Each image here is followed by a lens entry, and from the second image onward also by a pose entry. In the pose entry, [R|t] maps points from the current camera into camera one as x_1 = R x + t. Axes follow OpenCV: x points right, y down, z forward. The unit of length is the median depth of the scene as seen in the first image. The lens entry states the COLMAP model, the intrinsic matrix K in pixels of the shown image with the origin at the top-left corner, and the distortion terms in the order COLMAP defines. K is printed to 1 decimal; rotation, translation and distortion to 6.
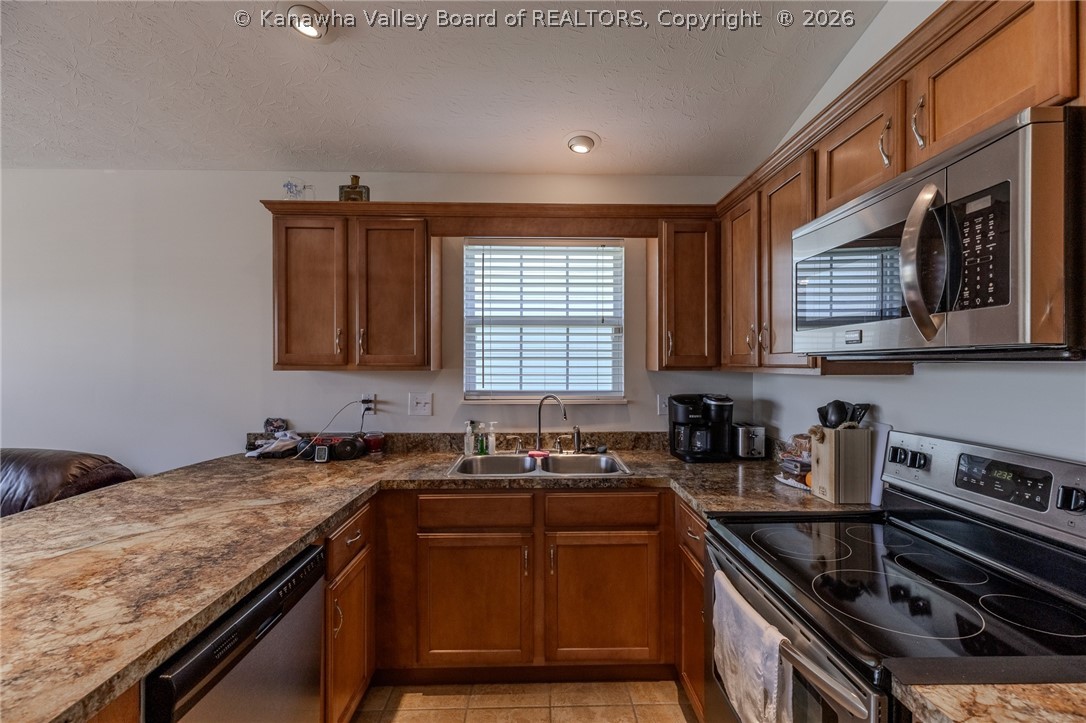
lens RADIAL K [[482.7, 0, 547.0], [0, 482.7, 359.0], [0, 0, 1]] dist [0.000953, 0.000091]
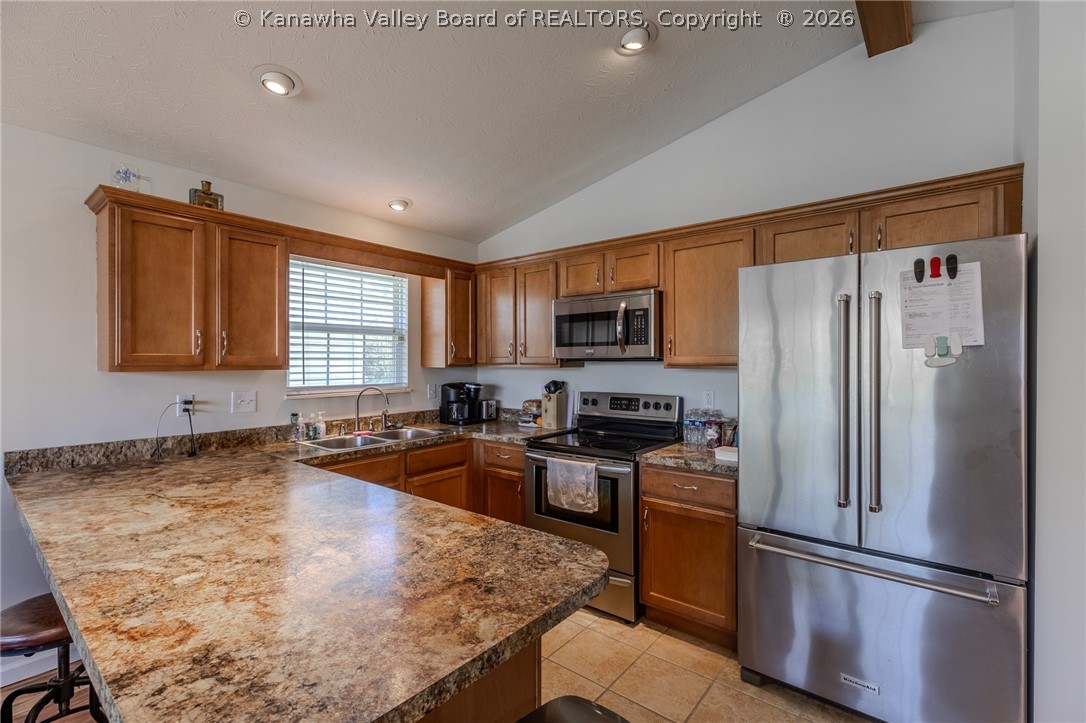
lens RADIAL K [[482.7, 0, 547.0], [0, 482.7, 359.0], [0, 0, 1]] dist [0.000953, 0.000091]
pose [[0.644057, 0.002049, 0.764975, -0.722776], [-0.003528, 0.999994, 0.000291, -0.004127], [-0.764969, -0.002887, 0.644060, -0.219823]]
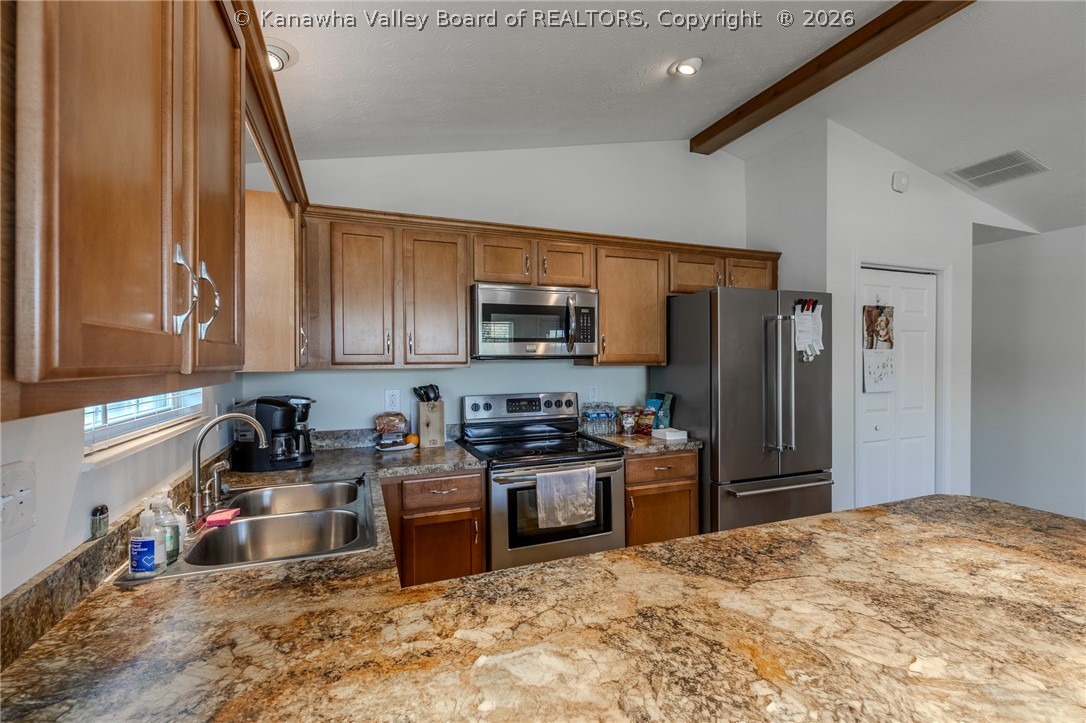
lens RADIAL K [[482.7, 0, 547.0], [0, 482.7, 359.0], [0, 0, 1]] dist [0.000953, 0.000091]
pose [[-0.351048, 0.001672, 0.936356, -0.753966], [-0.001998, 0.999995, -0.002535, 0.003840], [-0.936355, -0.002760, -0.351043, 0.880486]]
